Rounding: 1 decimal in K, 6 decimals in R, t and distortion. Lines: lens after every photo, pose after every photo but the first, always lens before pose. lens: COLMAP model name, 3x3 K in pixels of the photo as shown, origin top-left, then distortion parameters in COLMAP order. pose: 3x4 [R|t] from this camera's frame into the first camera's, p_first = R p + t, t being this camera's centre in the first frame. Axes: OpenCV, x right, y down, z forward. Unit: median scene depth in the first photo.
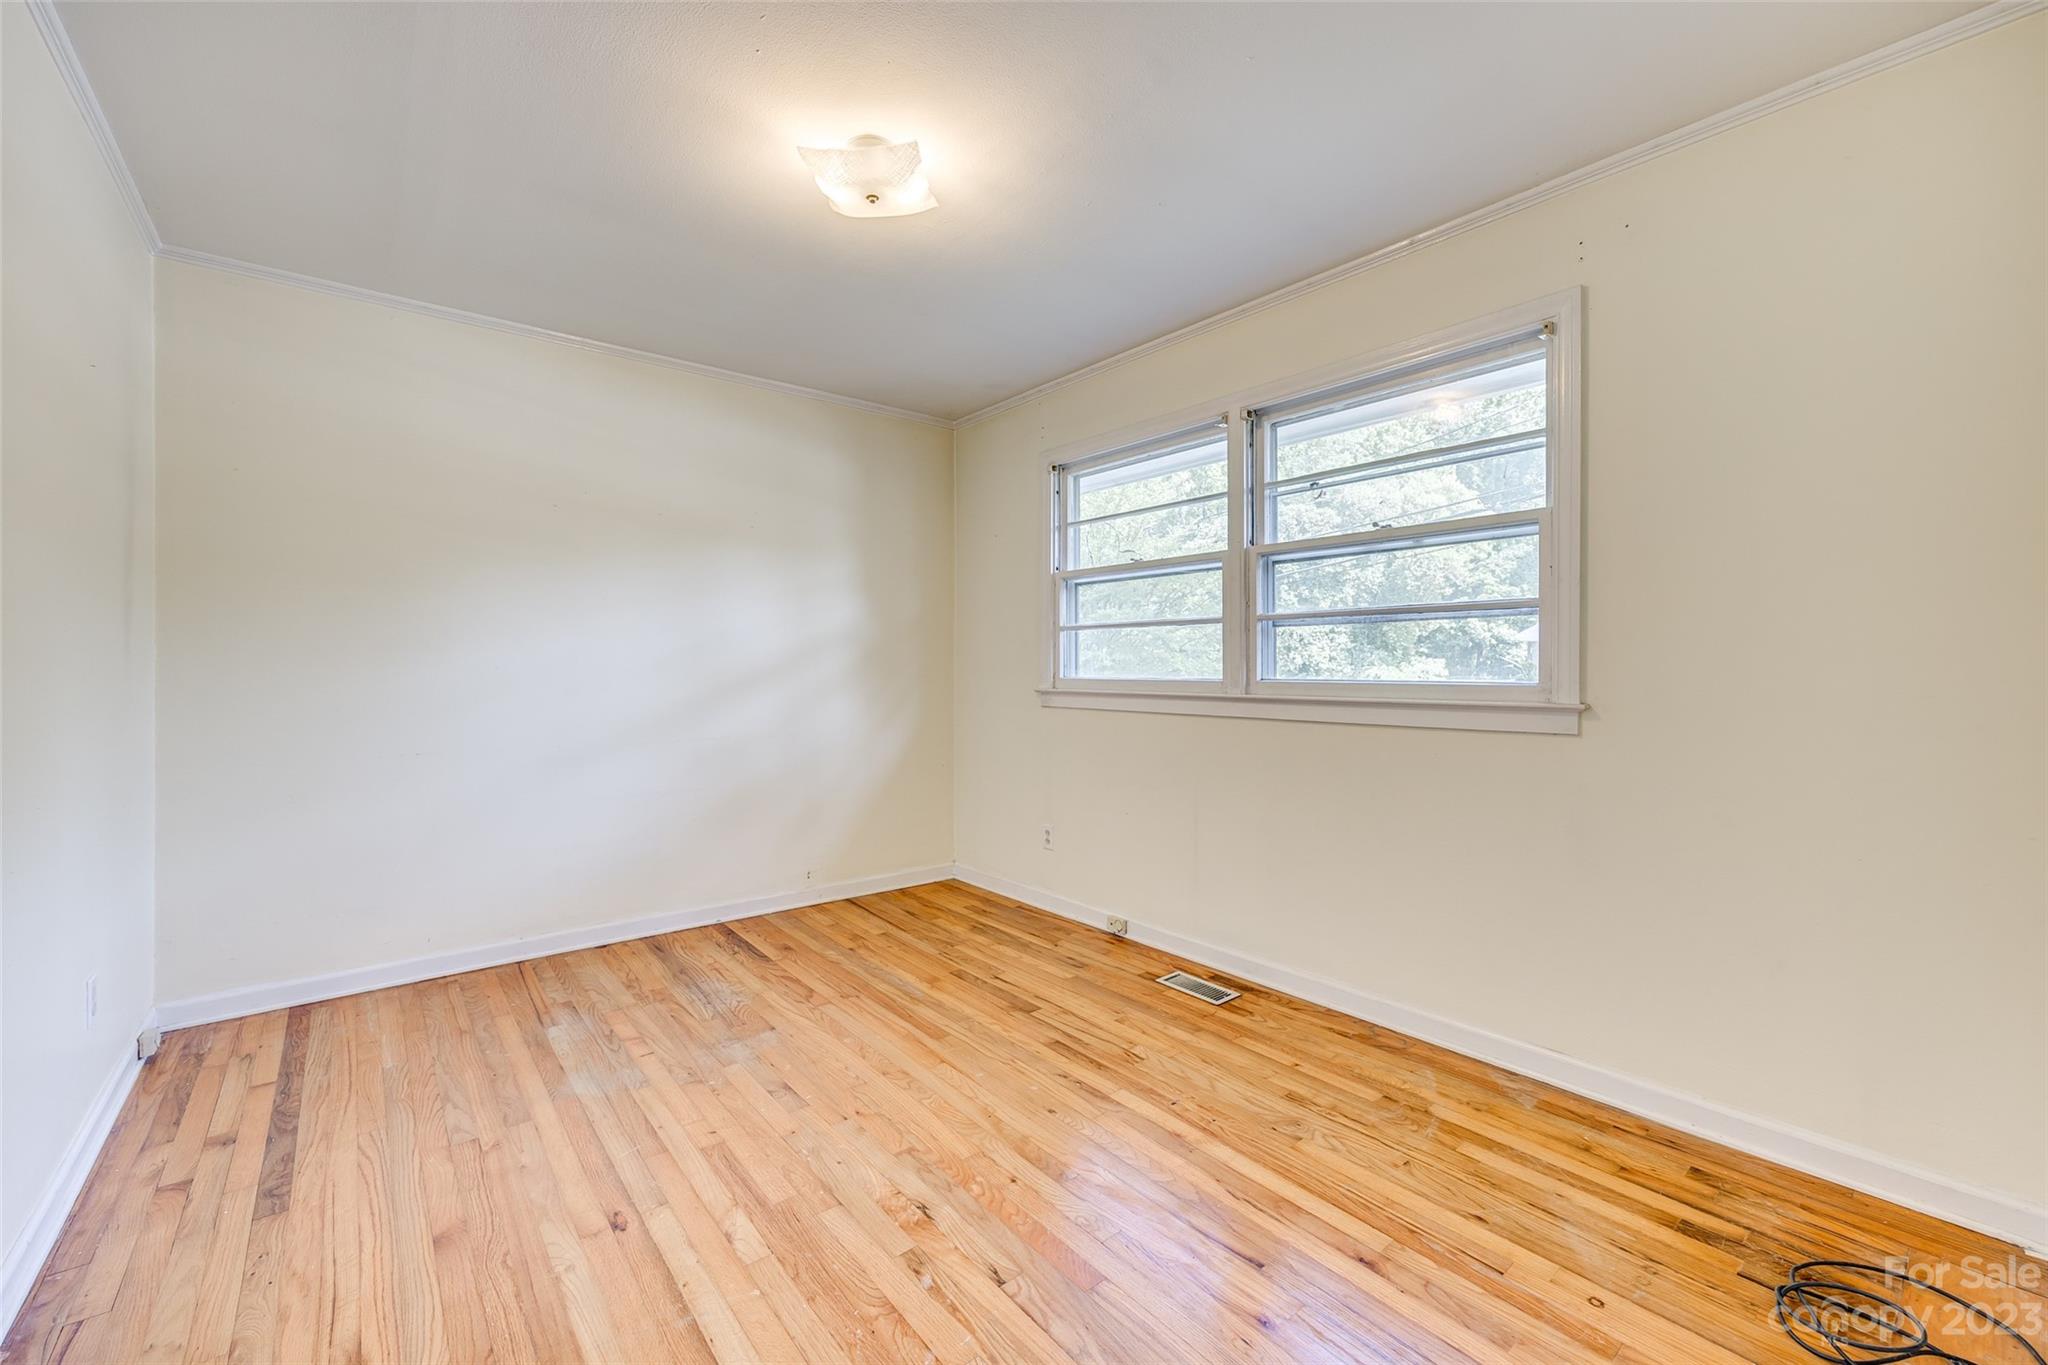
lens RADIAL K [[846.5, 0, 1021.7], [0, 846.5, 689.8], [0, 0, 1]] dist [-0.000257, 0.000065]
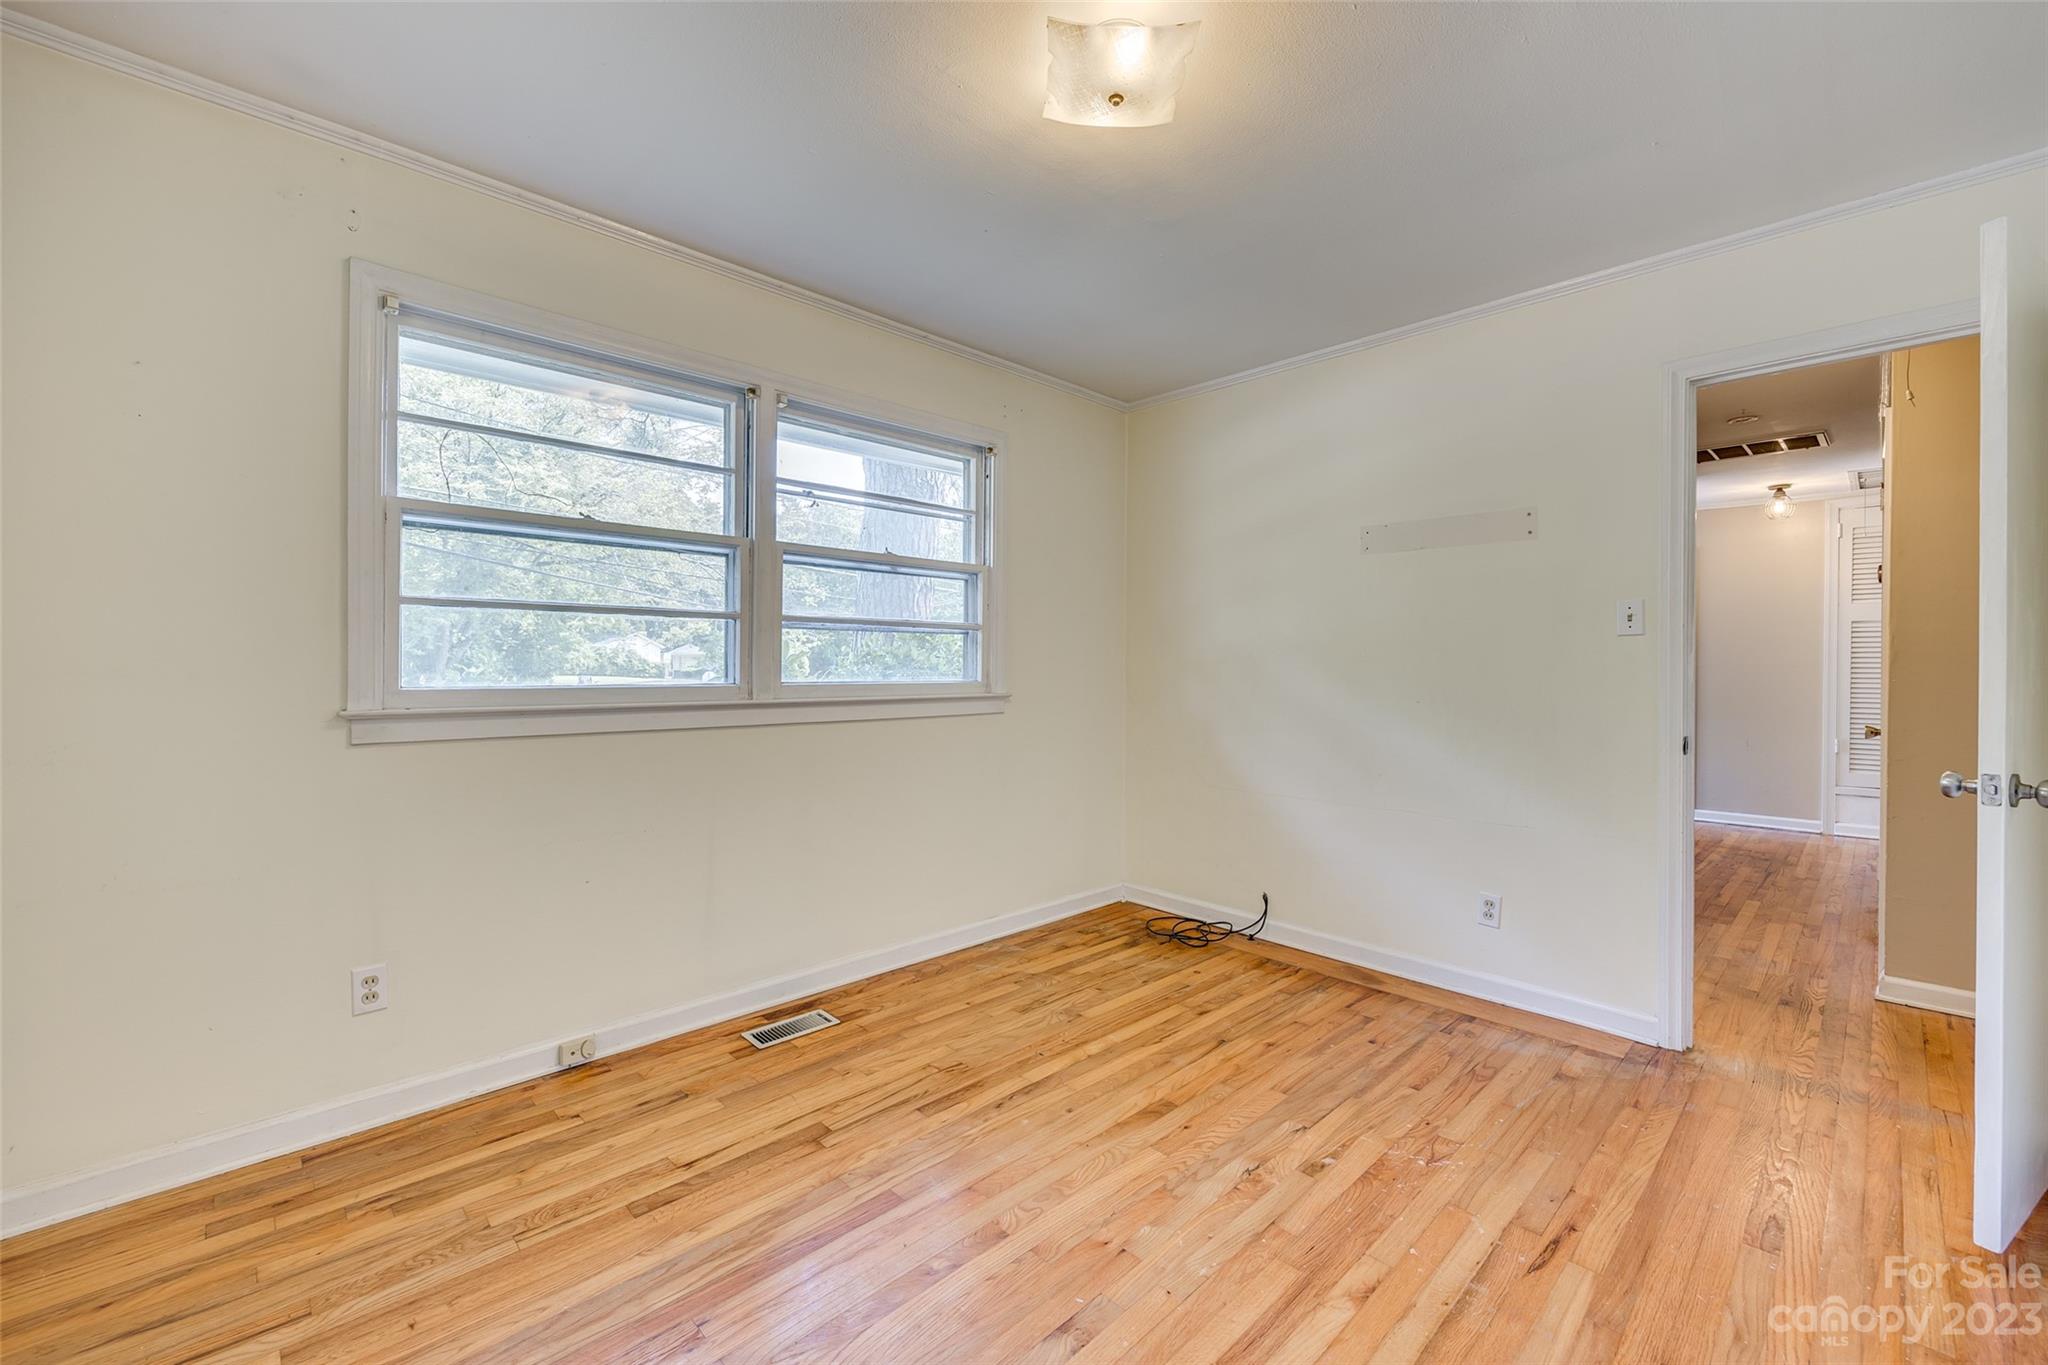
lens RADIAL K [[846.5, 0, 1021.7], [0, 846.5, 689.8], [0, 0, 1]] dist [-0.000257, 0.000065]
pose [[-0.105246, -0.025432, 0.994121, -0.709428], [0.021658, 0.999377, 0.027859, -0.026028], [-0.994210, 0.024463, -0.104630, 0.856069]]
